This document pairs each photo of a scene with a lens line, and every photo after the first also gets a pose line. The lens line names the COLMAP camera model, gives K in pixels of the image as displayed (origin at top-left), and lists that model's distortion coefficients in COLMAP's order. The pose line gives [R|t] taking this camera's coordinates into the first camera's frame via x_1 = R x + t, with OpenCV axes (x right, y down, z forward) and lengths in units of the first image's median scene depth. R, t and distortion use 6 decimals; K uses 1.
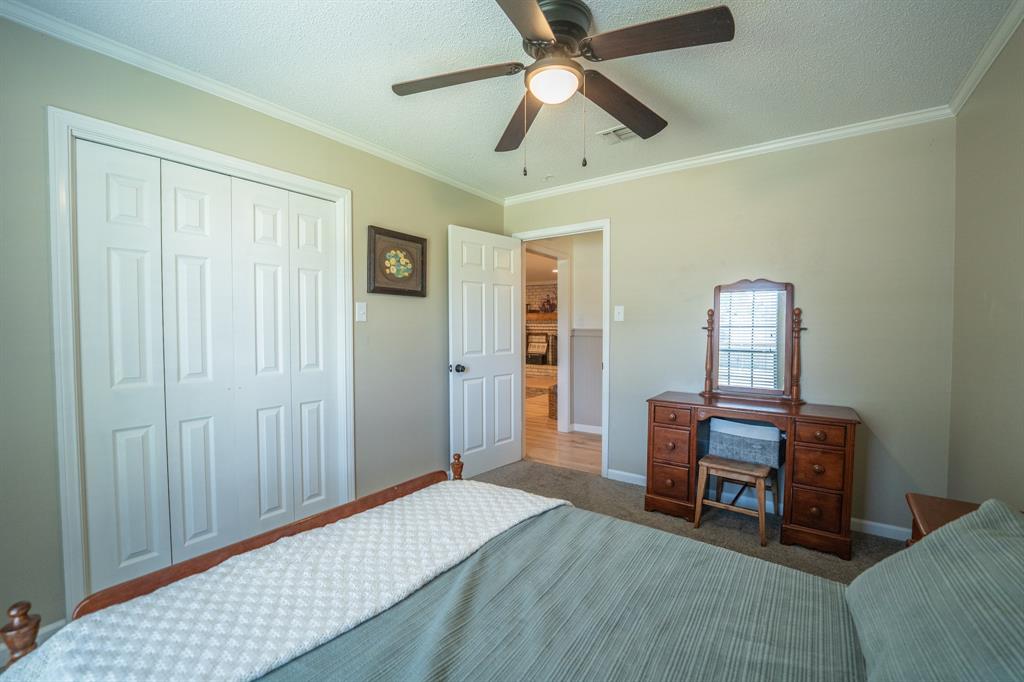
lens RADIAL K [[421.7, 0, 504.1], [0, 421.7, 341.6], [0, 0, 1]] dist [-0.031344, 0.004948]
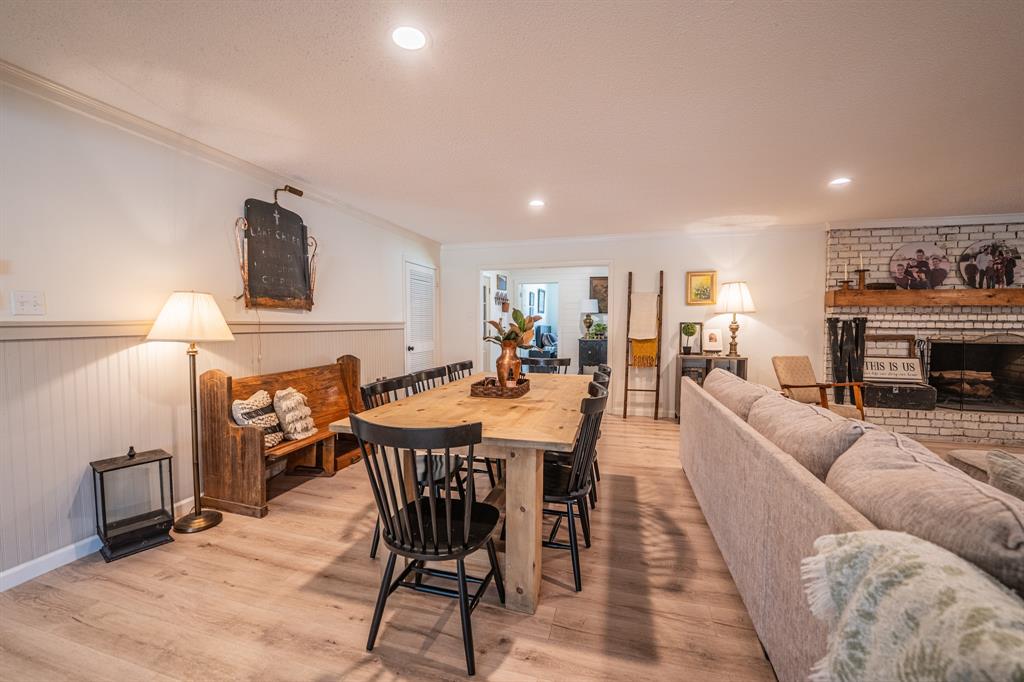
lens RADIAL K [[421.7, 0, 504.1], [0, 421.7, 341.6], [0, 0, 1]] dist [-0.031344, 0.004948]
pose [[0.936682, -0.014847, 0.349867, -0.456422], [0.010218, 0.999834, 0.015075, -0.024983], [-0.350033, -0.010545, 0.936678, 0.743616]]
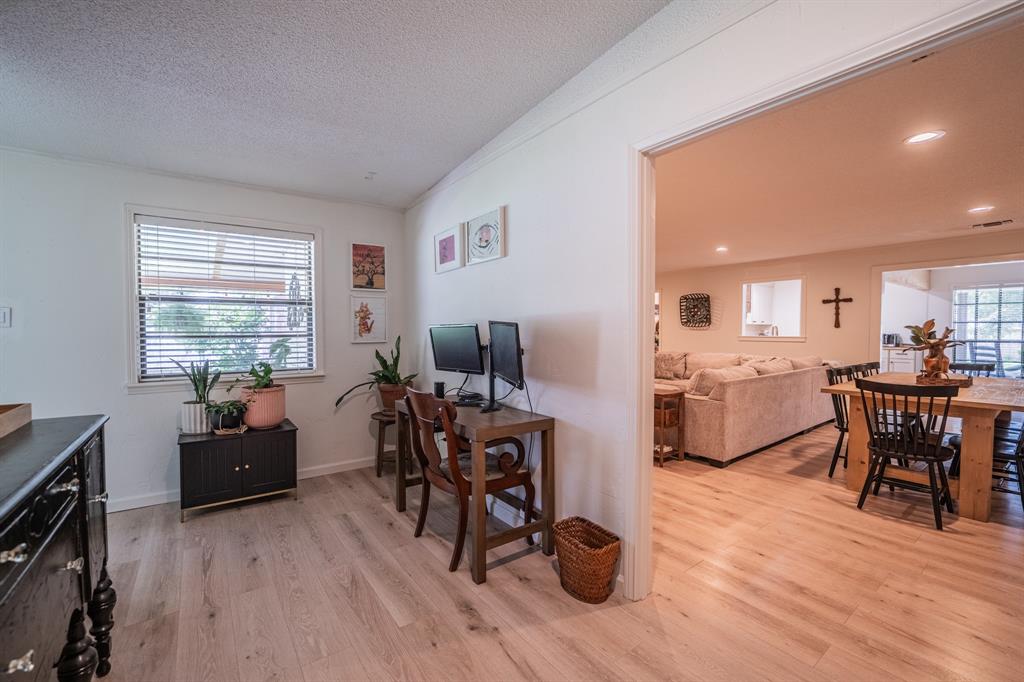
lens RADIAL K [[428.4, 0, 503.7], [0, 428.4, 341.7], [0, 0, 1]] dist [-0.022818, 0.000550]
pose [[-0.954356, -0.007116, 0.298585, -0.137926], [0.010602, 0.998279, 0.057678, -0.046170], [-0.298482, 0.058211, -0.952638, 1.395054]]
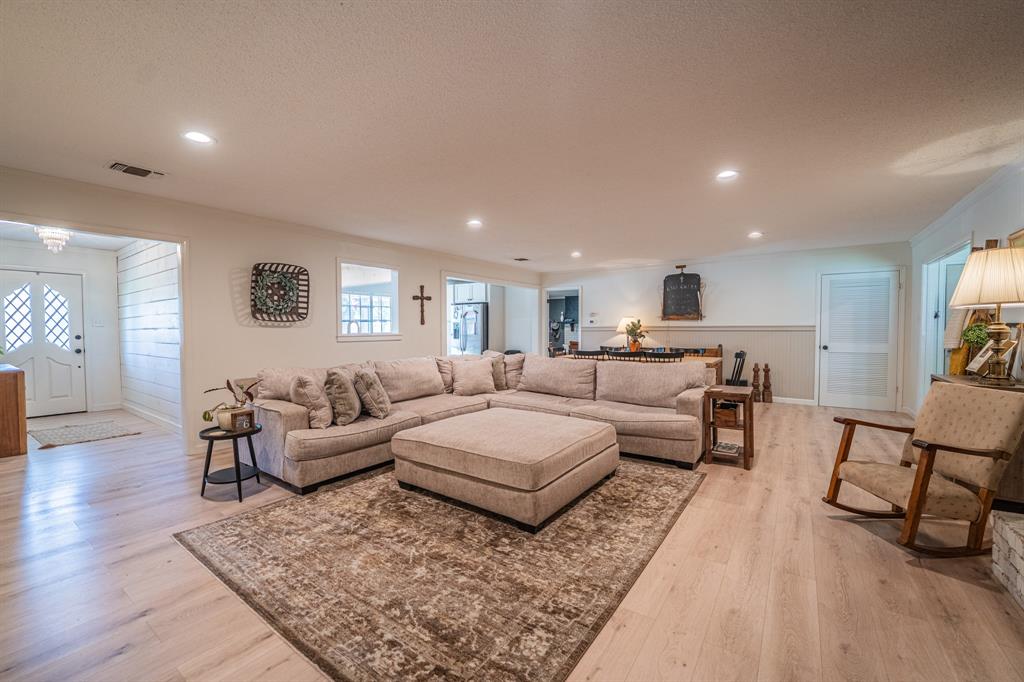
lens RADIAL K [[421.7, 0, 504.1], [0, 421.7, 341.6], [0, 0, 1]] dist [-0.031344, 0.004948]
pose [[0.019246, 0.033023, -0.999269, 0.199292], [-0.027952, 0.999081, 0.032479, -0.024929], [0.999424, 0.027307, 0.020151, 0.788296]]
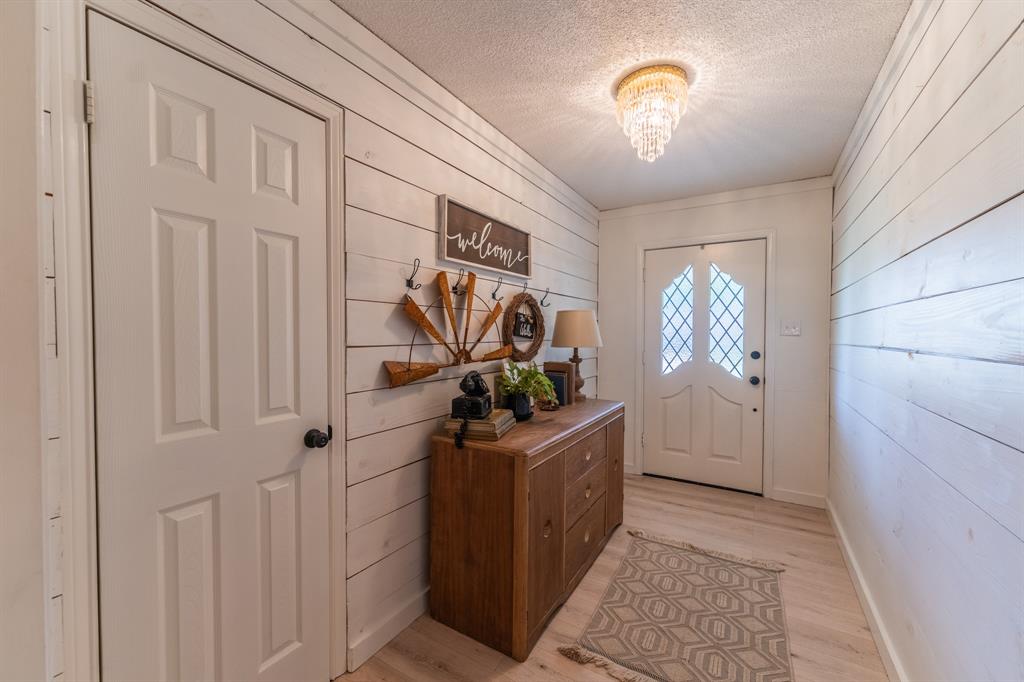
lens RADIAL K [[409.5, 0, 512.0], [0, 409.5, 345.1], [0, 0, 1]] dist [0.000796, 0.000117]
pose [[-0.995637, 0.003176, -0.093253, -0.164488], [-0.002168, 0.998363, 0.057146, -0.021093], [0.093282, 0.057099, -0.994001, 0.500905]]
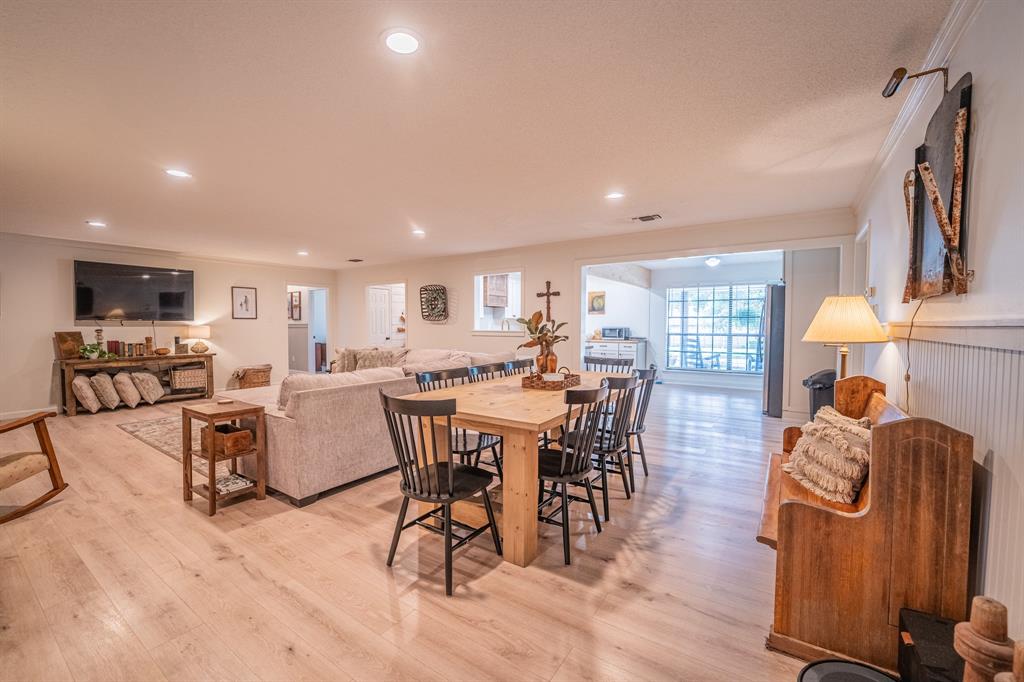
lens RADIAL K [[421.7, 0, 504.1], [0, 421.7, 341.6], [0, 0, 1]] dist [-0.031344, 0.004948]
pose [[-0.999241, 0.000651, -0.038960, -0.325590], [-0.002150, 0.997416, 0.071811, -0.040943], [0.038906, 0.071840, -0.996657, 1.265491]]
